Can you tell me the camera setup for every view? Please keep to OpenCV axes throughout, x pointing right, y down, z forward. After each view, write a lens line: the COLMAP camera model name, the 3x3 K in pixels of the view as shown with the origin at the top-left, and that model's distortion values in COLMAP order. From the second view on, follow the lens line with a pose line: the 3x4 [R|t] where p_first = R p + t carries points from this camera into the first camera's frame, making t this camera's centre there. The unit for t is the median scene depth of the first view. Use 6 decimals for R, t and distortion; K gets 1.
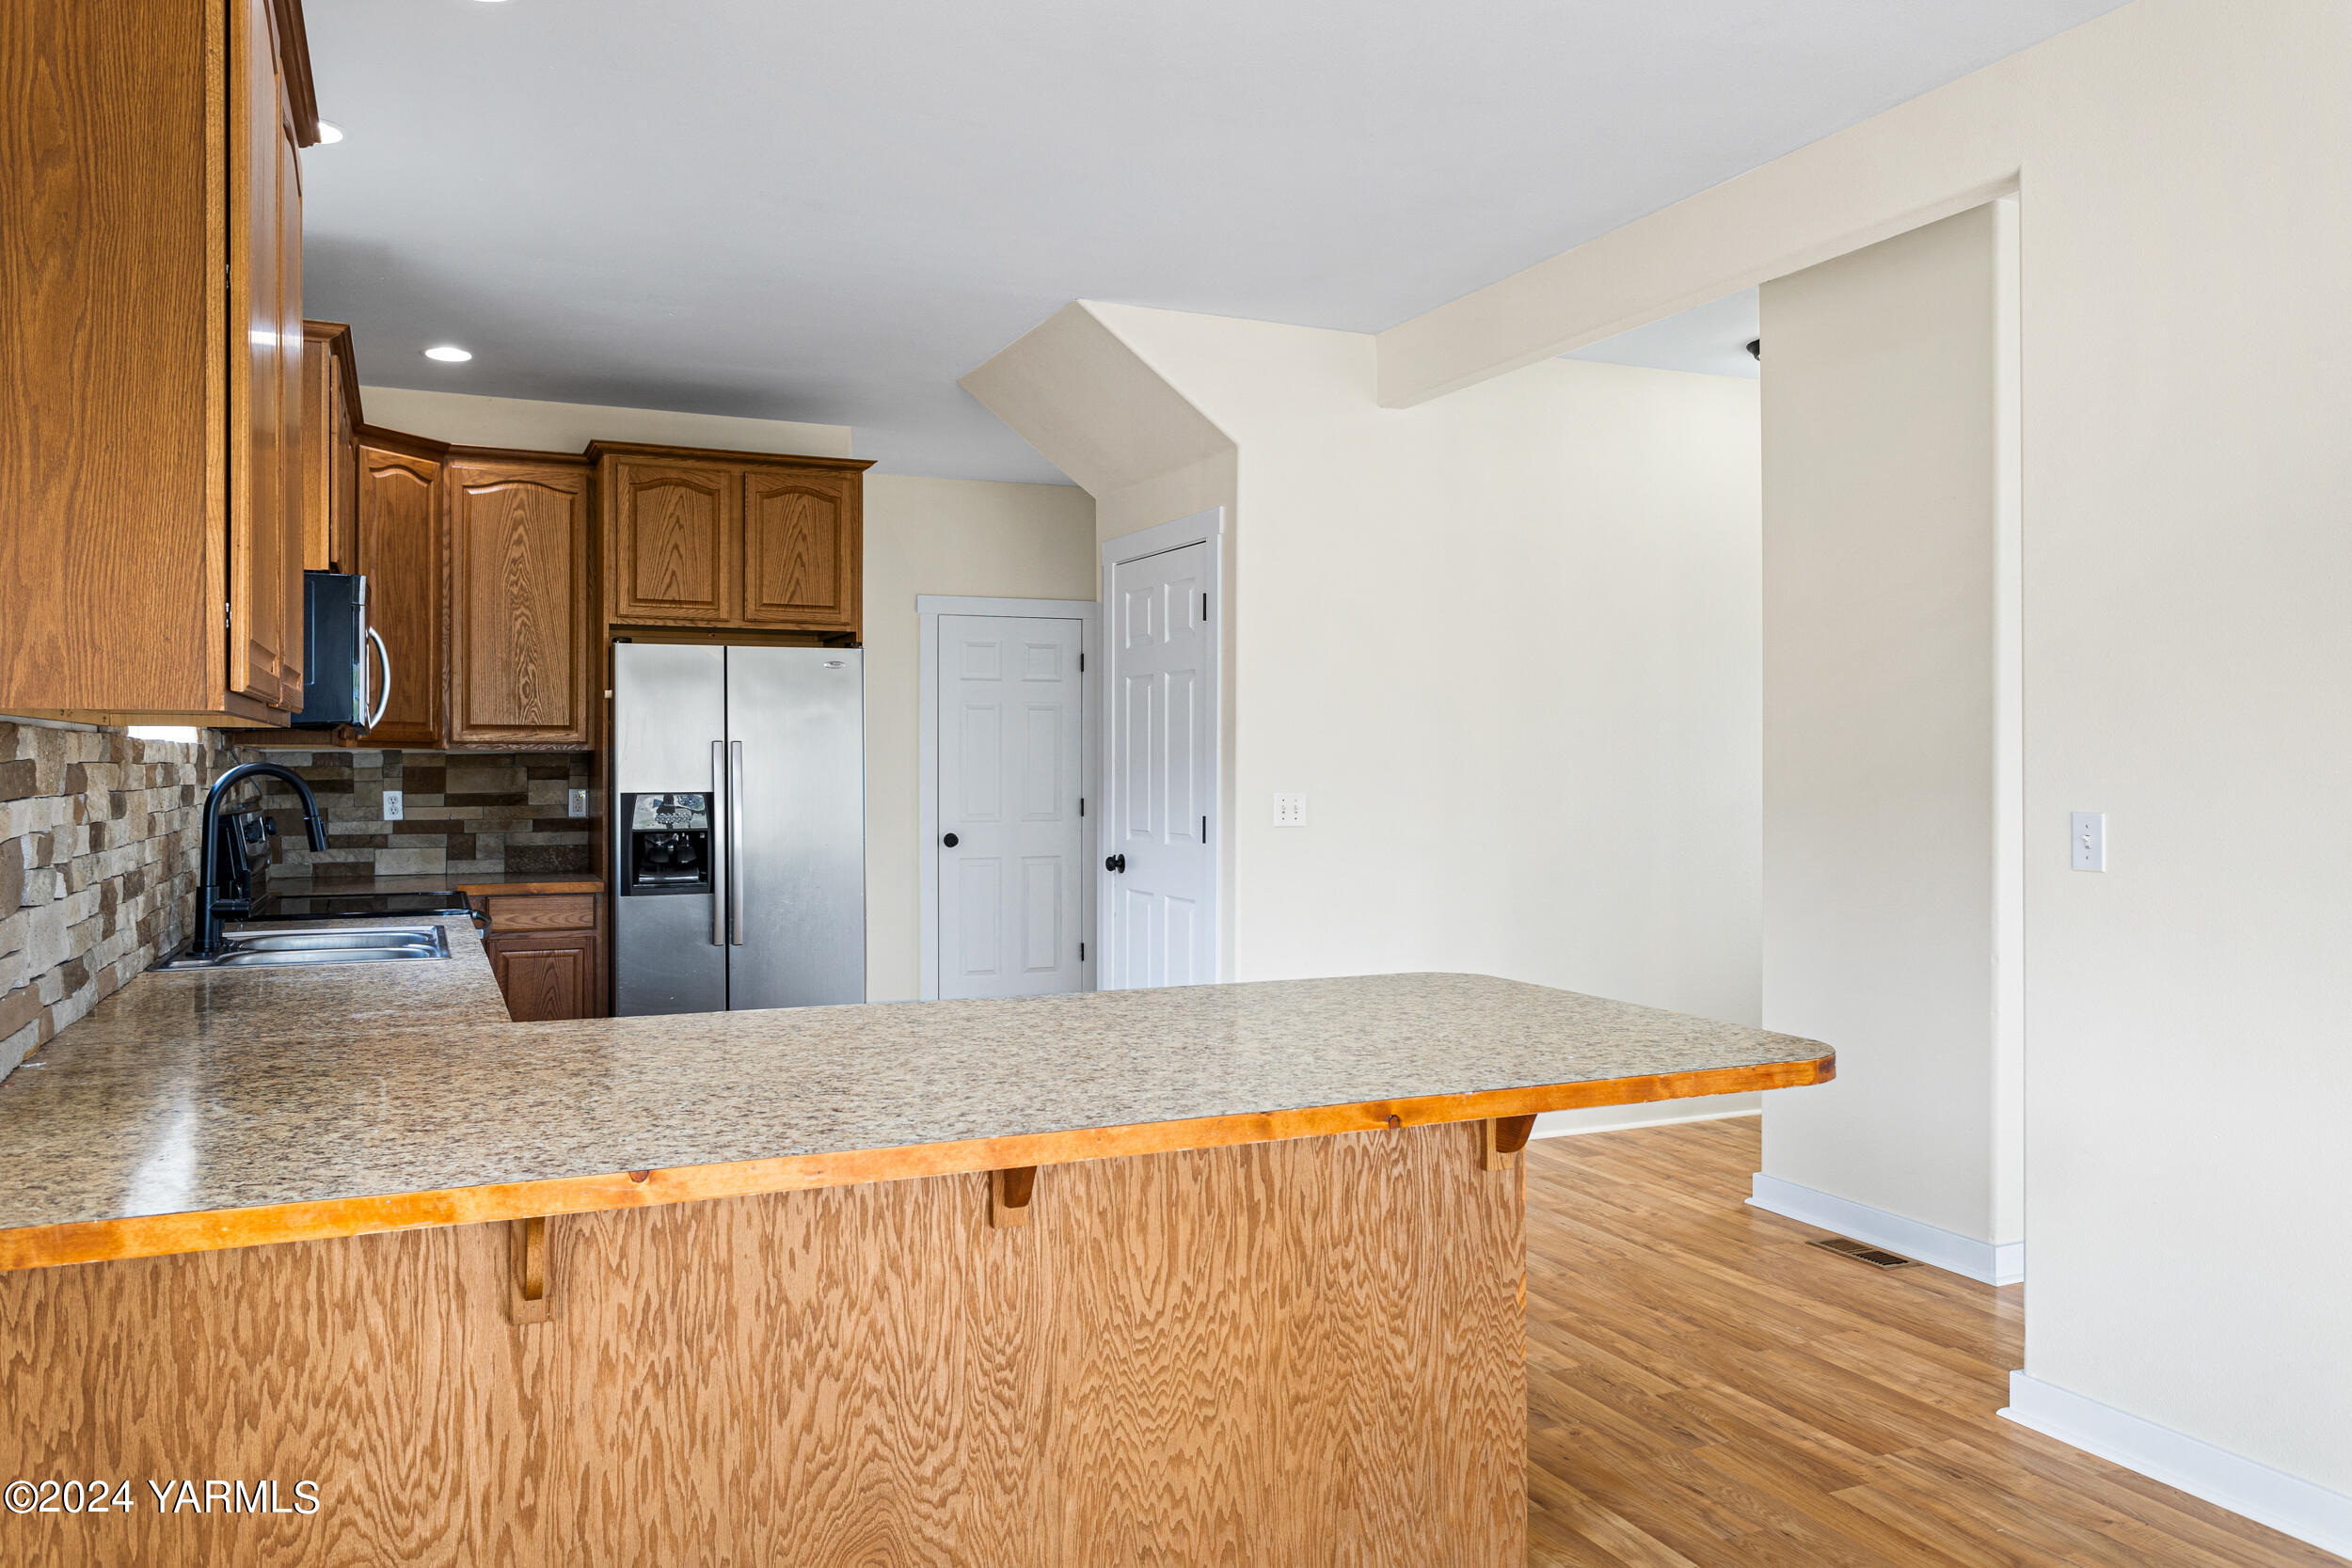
lens RADIAL K [[1760.9, 0, 1154.1], [0, 1760.9, 748.2], [0, 0, 1]] dist [0.001235, 0.010601]
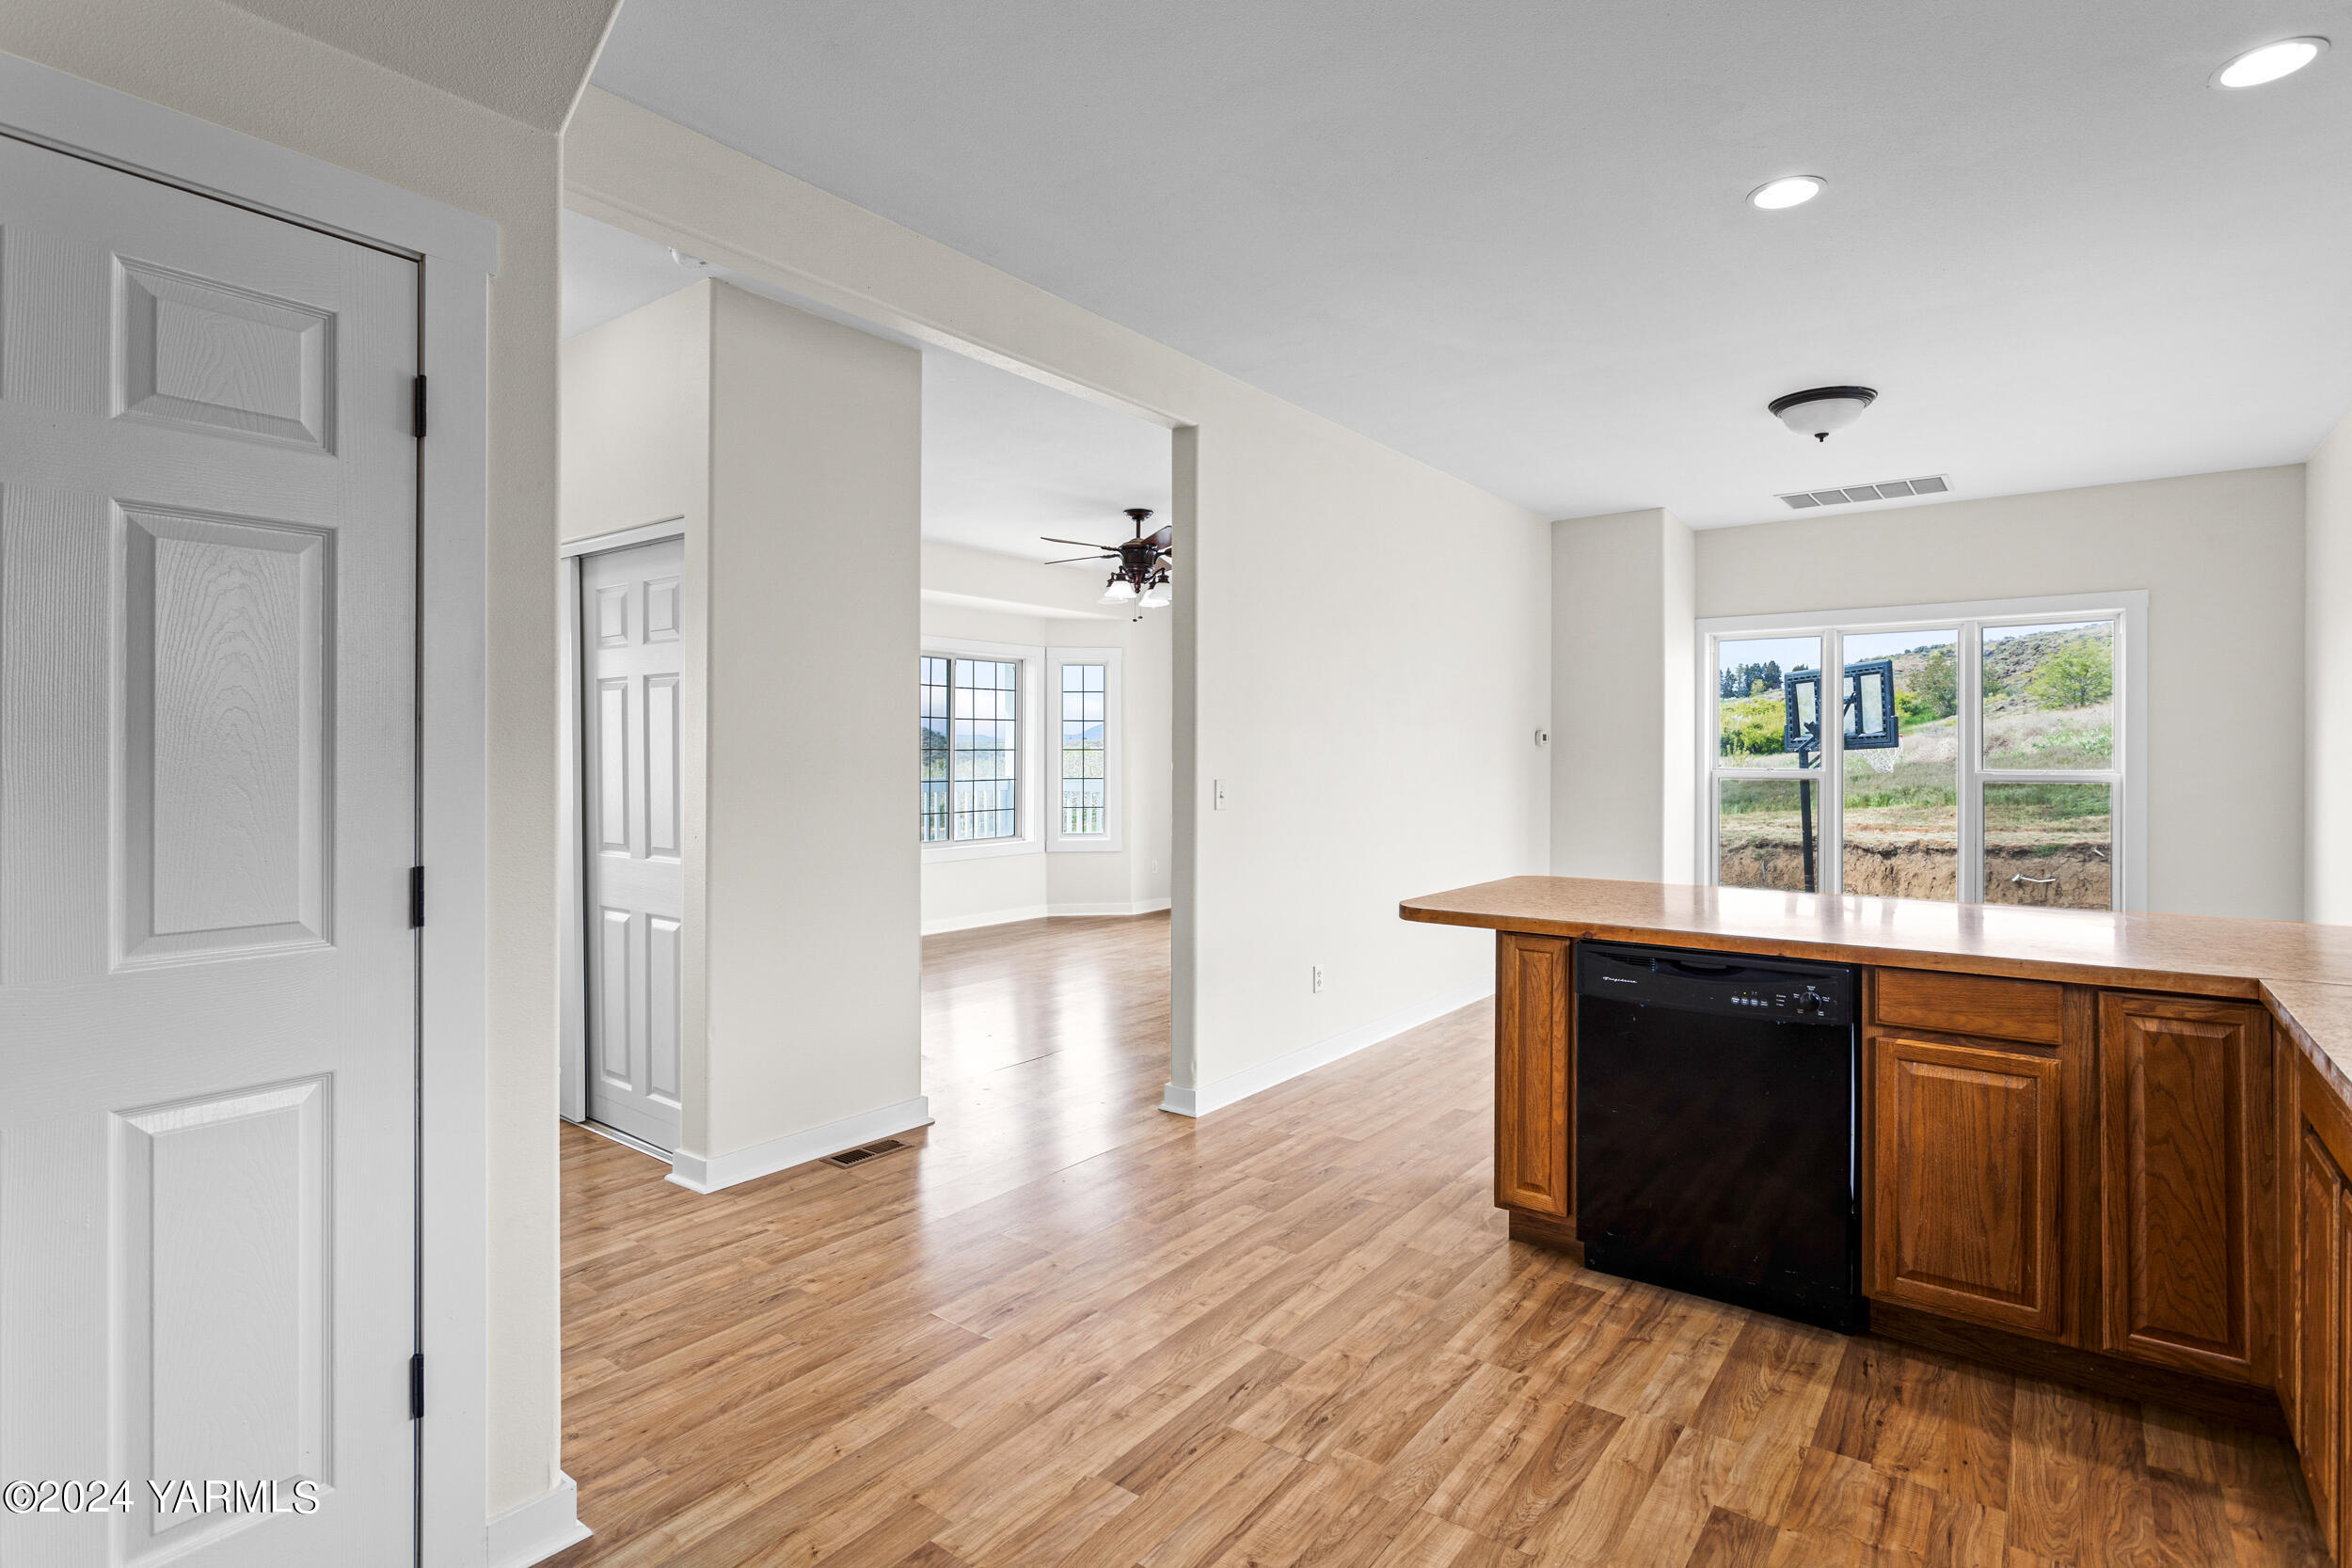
lens RADIAL K [[1200.5, 0, 1153.4], [0, 1200.5, 754.5], [0, 0, 1]] dist [-0.003720, 0.000000]
pose [[-0.502065, 0.002439, 0.864826, -0.306881], [-0.007958, 0.999941, -0.007440, 0.009662], [-0.864793, -0.010617, -0.502016, 0.913051]]
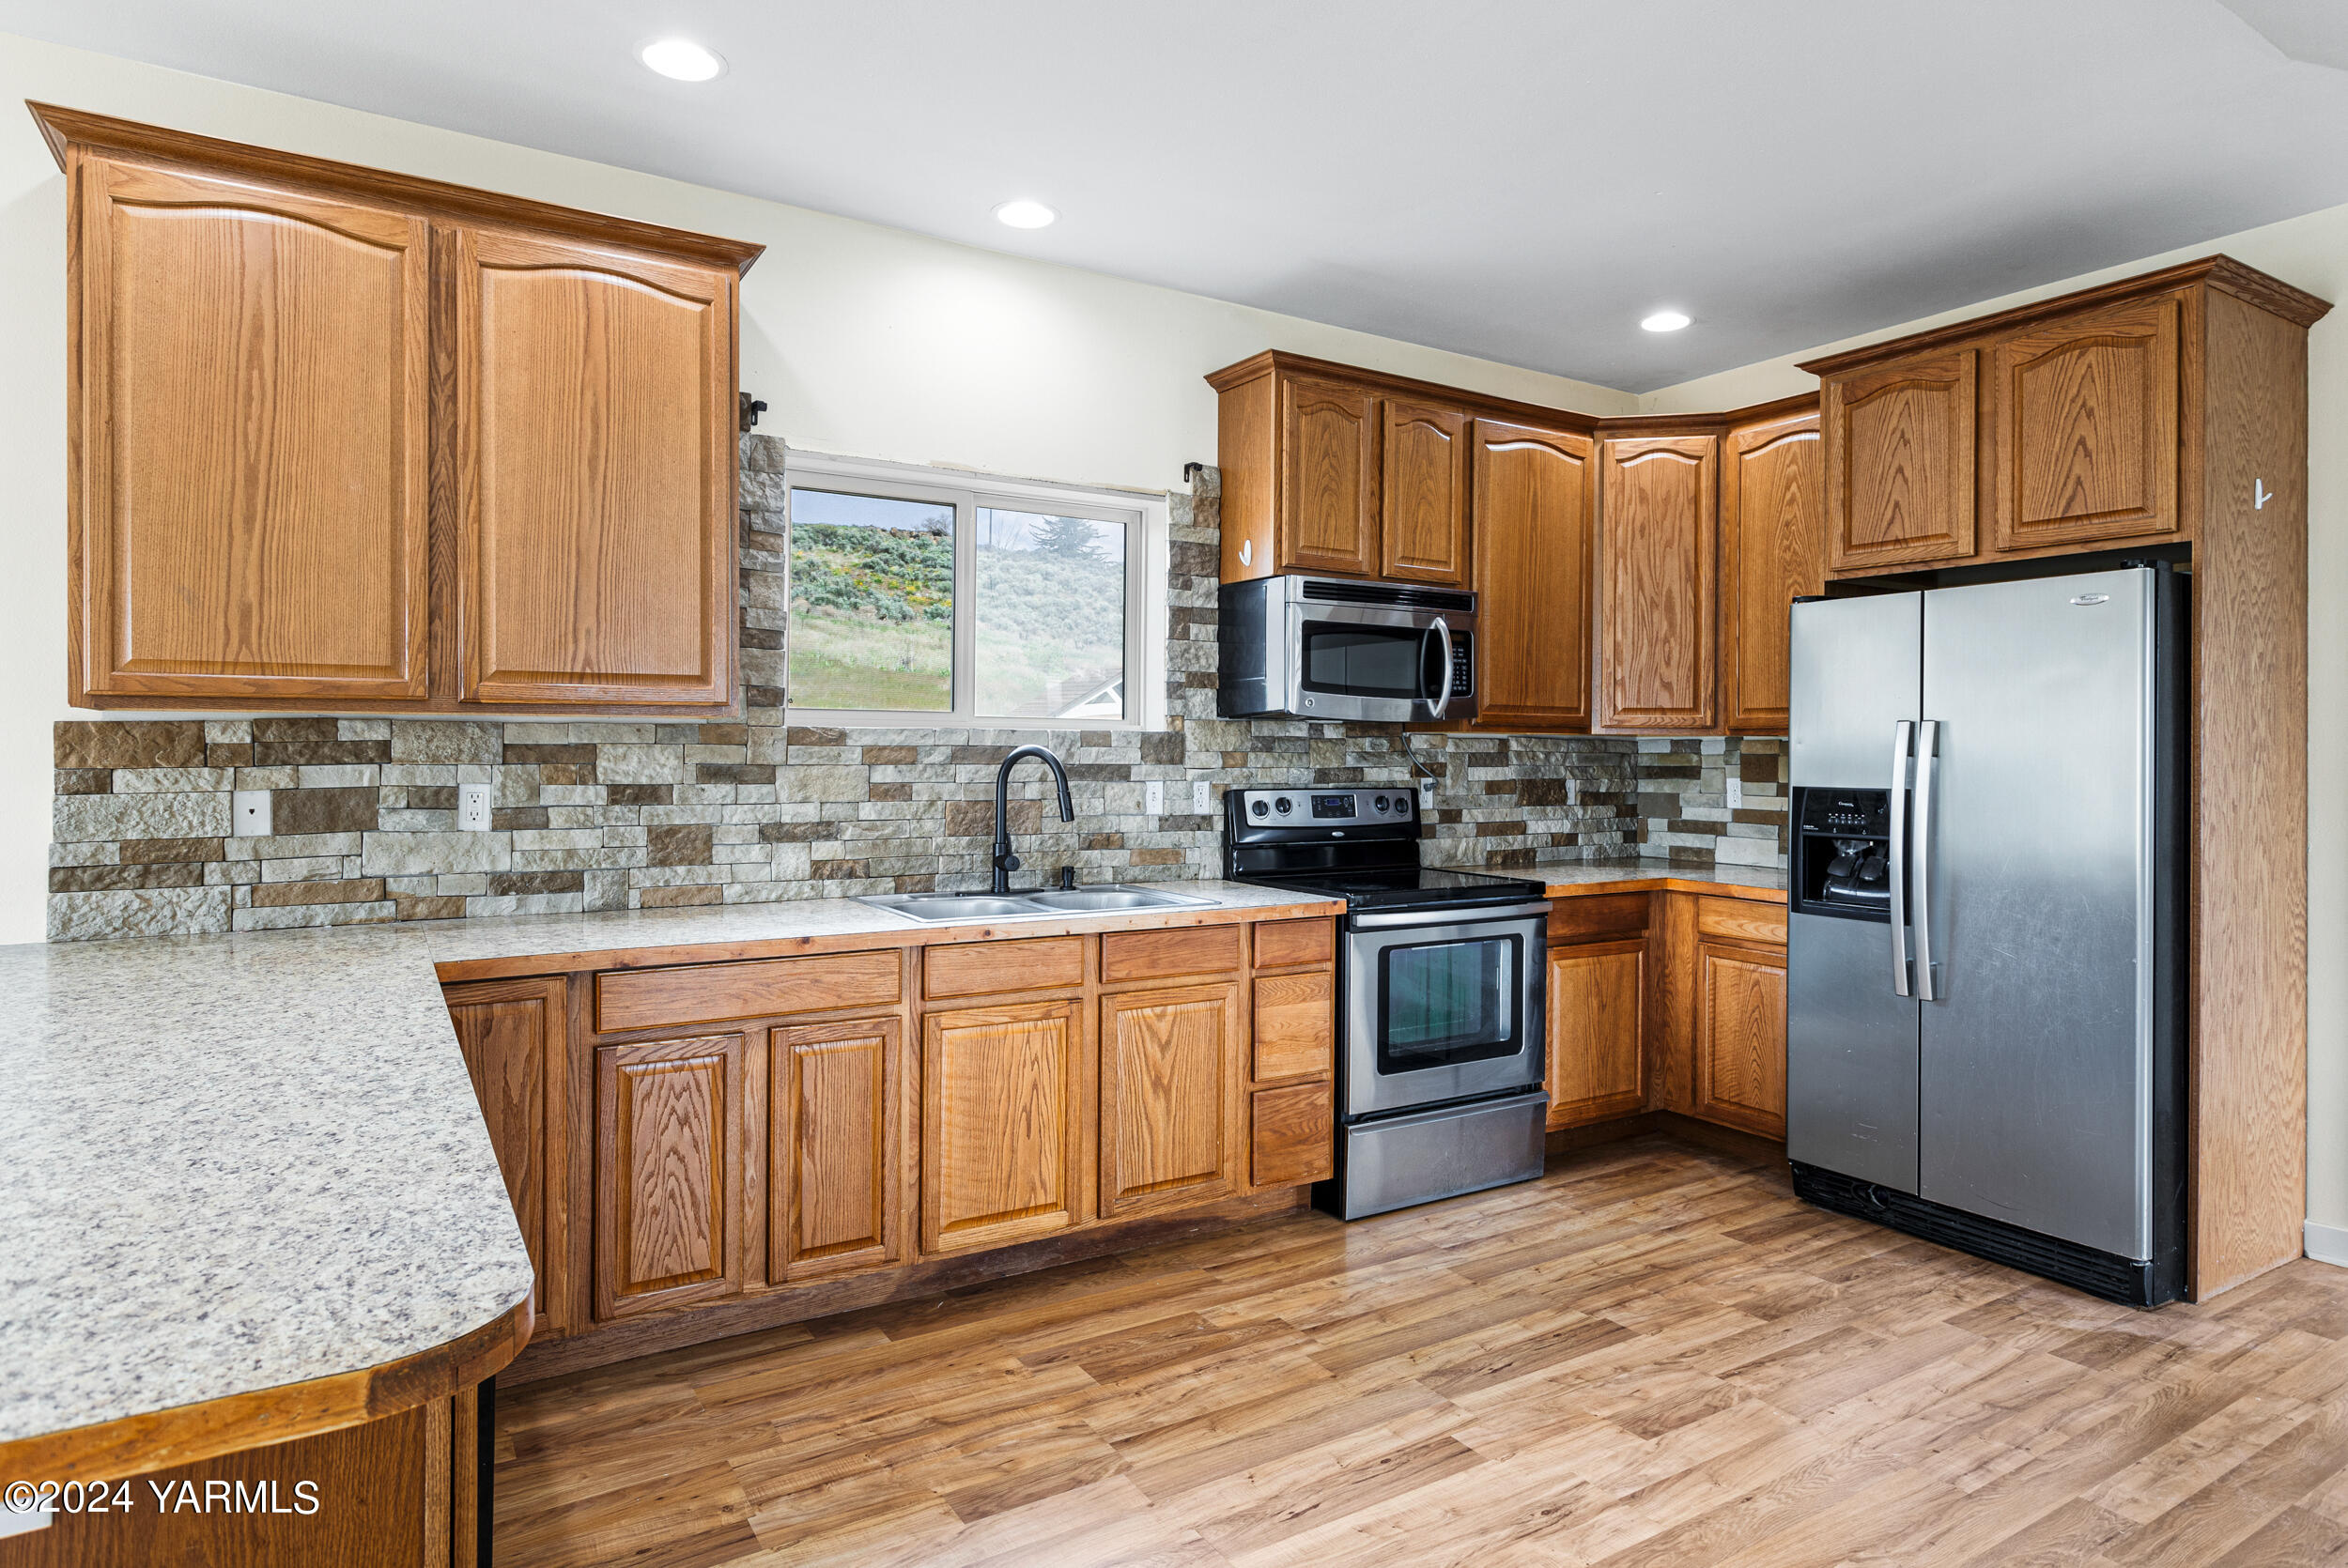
lens RADIAL K [[1269.0, 0, 1116.0], [0, 1269.0, 758.0], [0, 0, 1]] dist [-0.020638, 0.000485]
pose [[0.116702, 0.008603, -0.993130, 0.241754], [0.004172, 0.999949, 0.009152, 0.005272], [0.993158, -0.005212, 0.116661, 0.611151]]
